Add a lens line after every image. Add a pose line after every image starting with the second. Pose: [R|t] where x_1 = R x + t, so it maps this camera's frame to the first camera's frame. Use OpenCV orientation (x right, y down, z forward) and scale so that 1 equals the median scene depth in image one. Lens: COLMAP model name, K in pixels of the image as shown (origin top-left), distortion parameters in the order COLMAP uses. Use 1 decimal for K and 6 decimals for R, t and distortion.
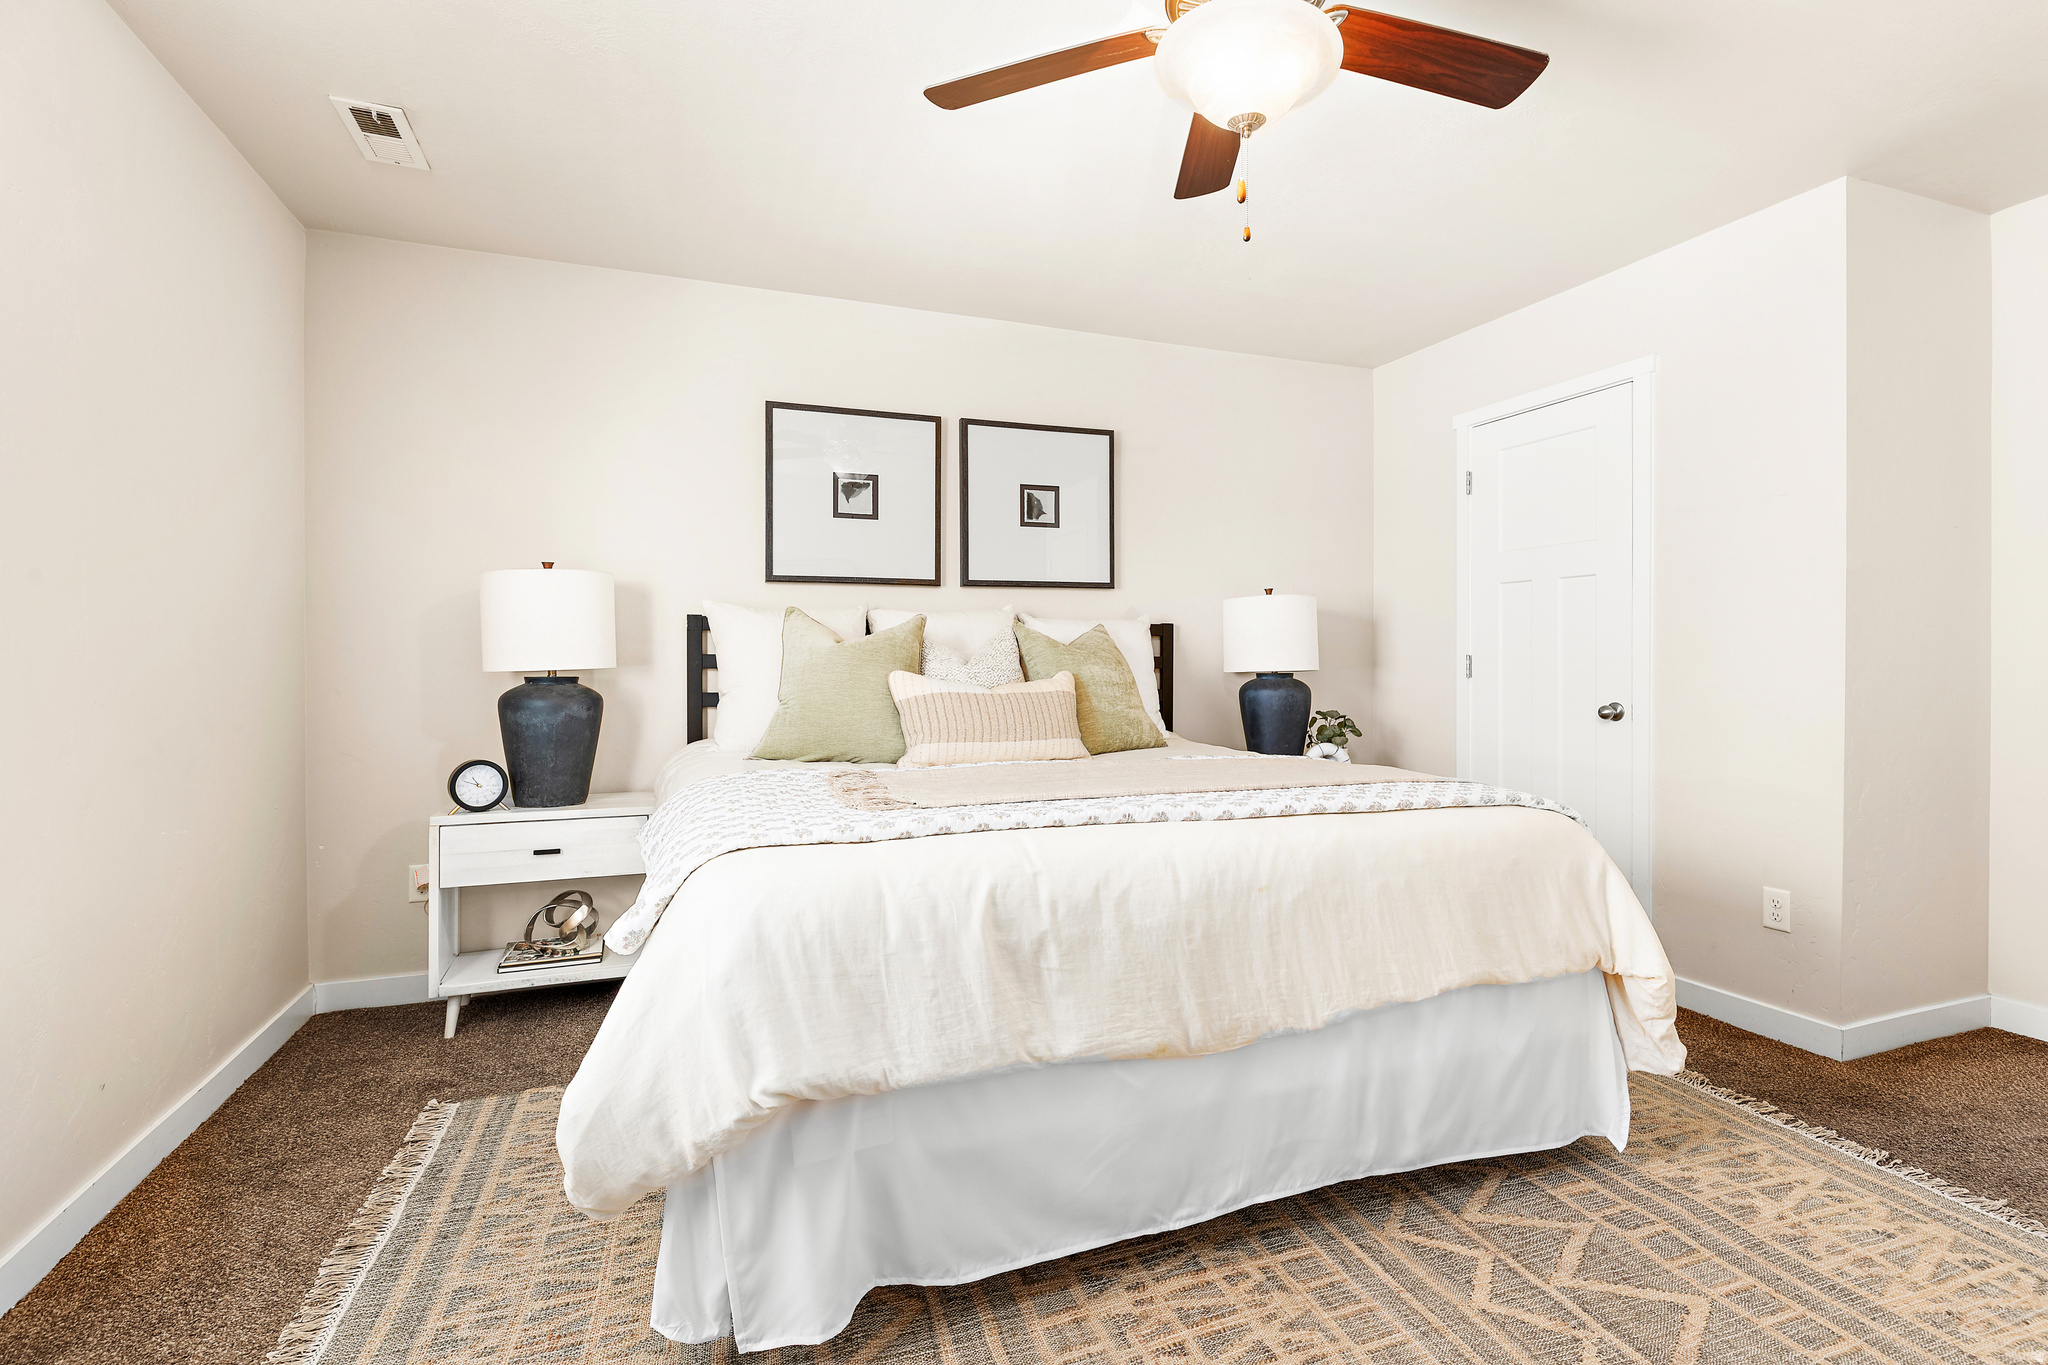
lens RADIAL K [[966.4, 0, 1015.3], [0, 966.4, 668.6], [0, 0, 1]] dist [-0.000574, -0.000029]
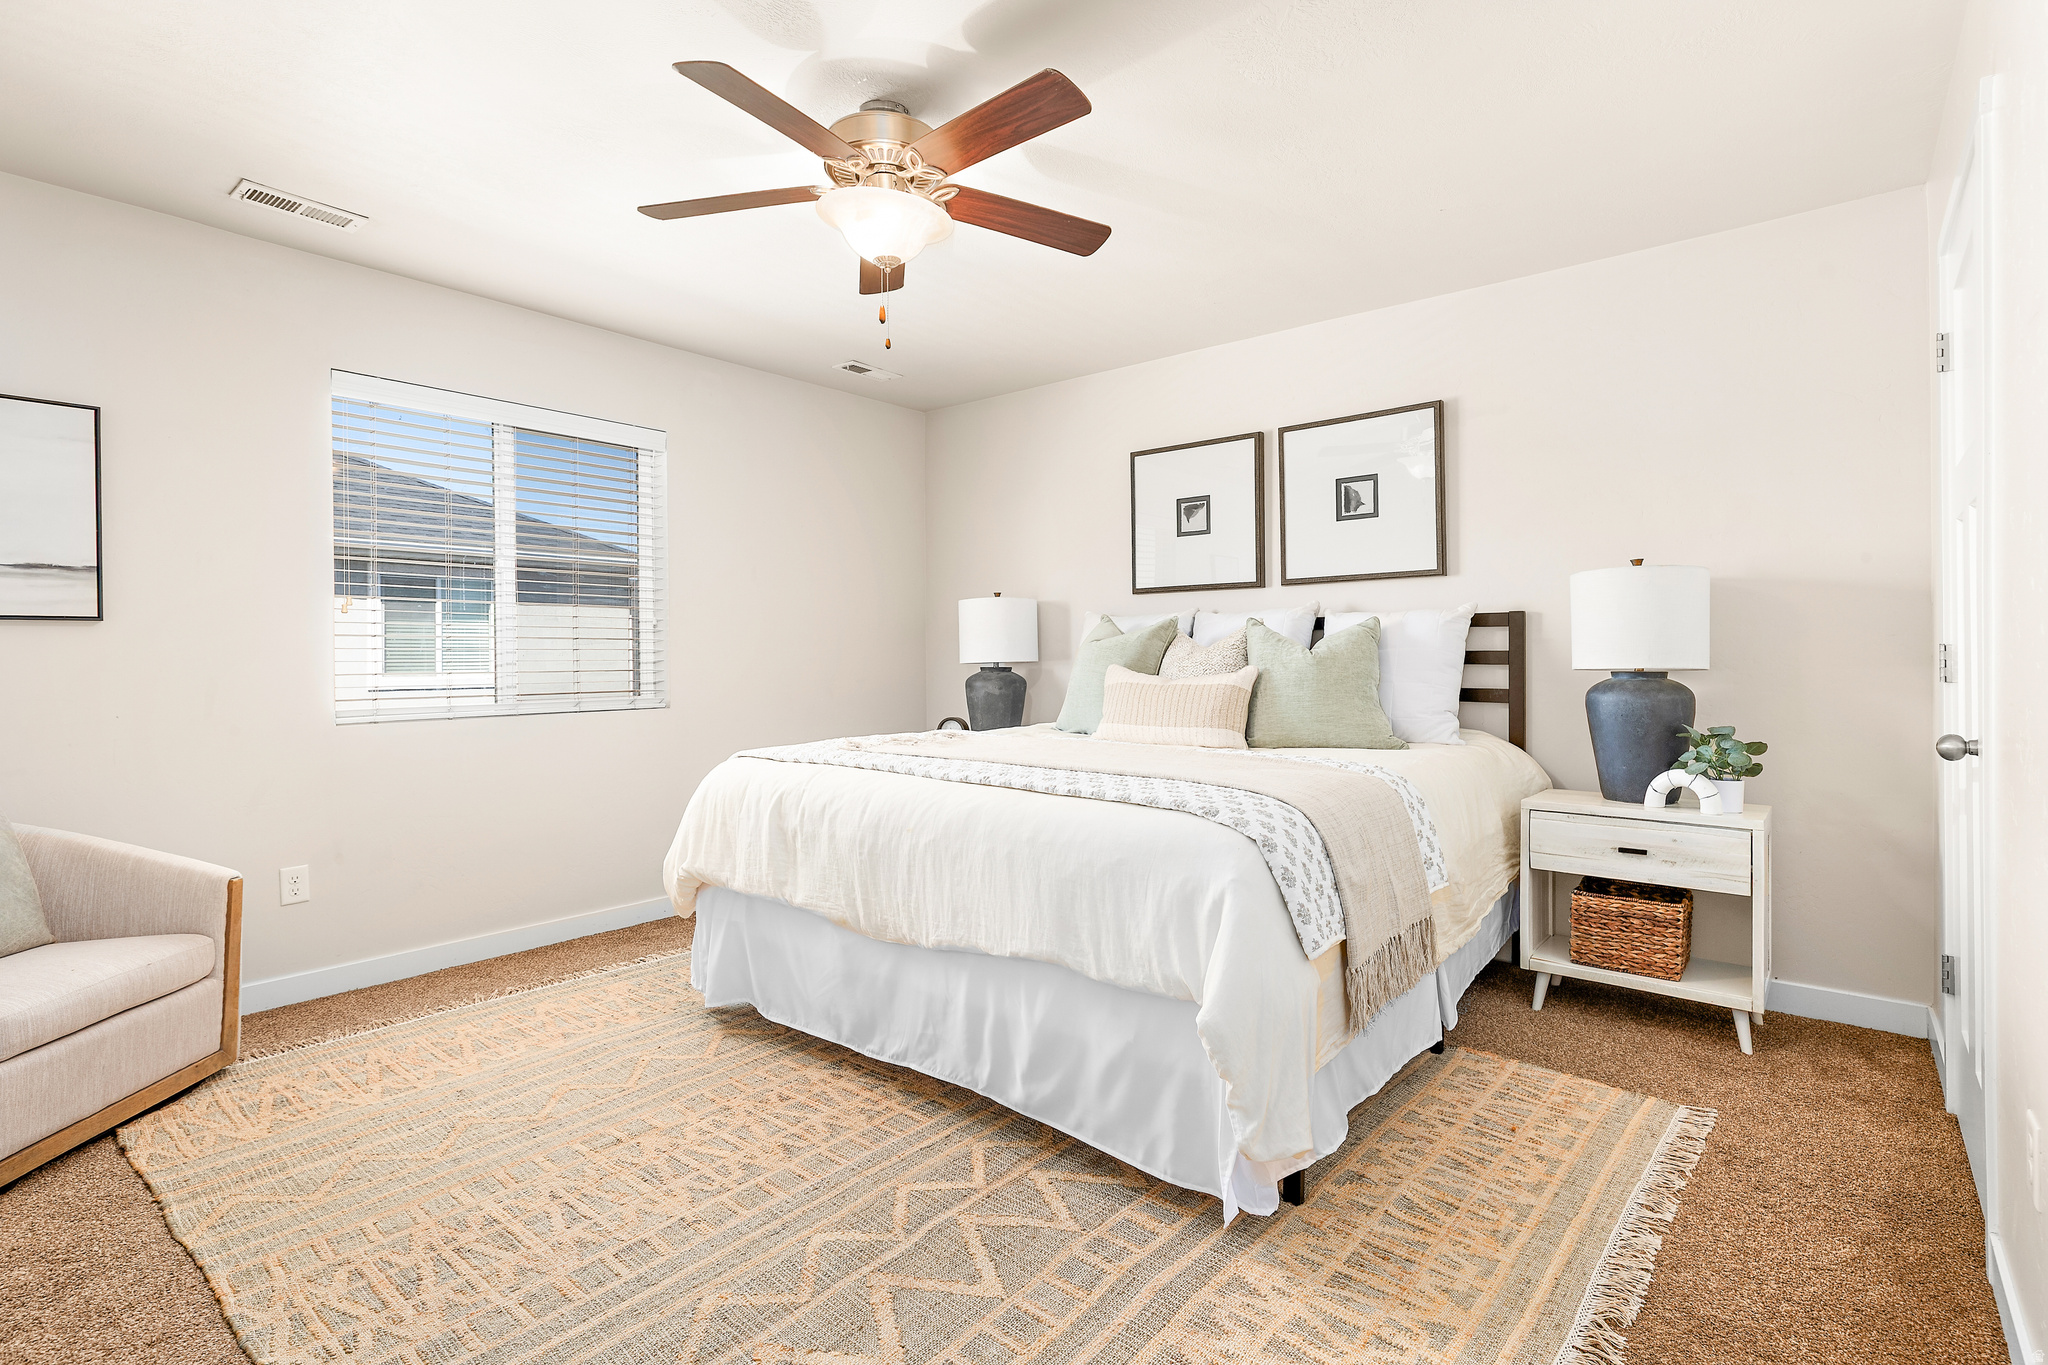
lens RADIAL K [[966.4, 0, 1062.9], [0, 966.4, 664.8], [0, 0, 1]] dist [-0.000574, -0.000029]
pose [[0.510856, 0.007493, -0.859633, 0.895326], [-0.004059, 0.999972, 0.006304, -0.004464], [0.859657, 0.000268, 0.510872, 0.302795]]
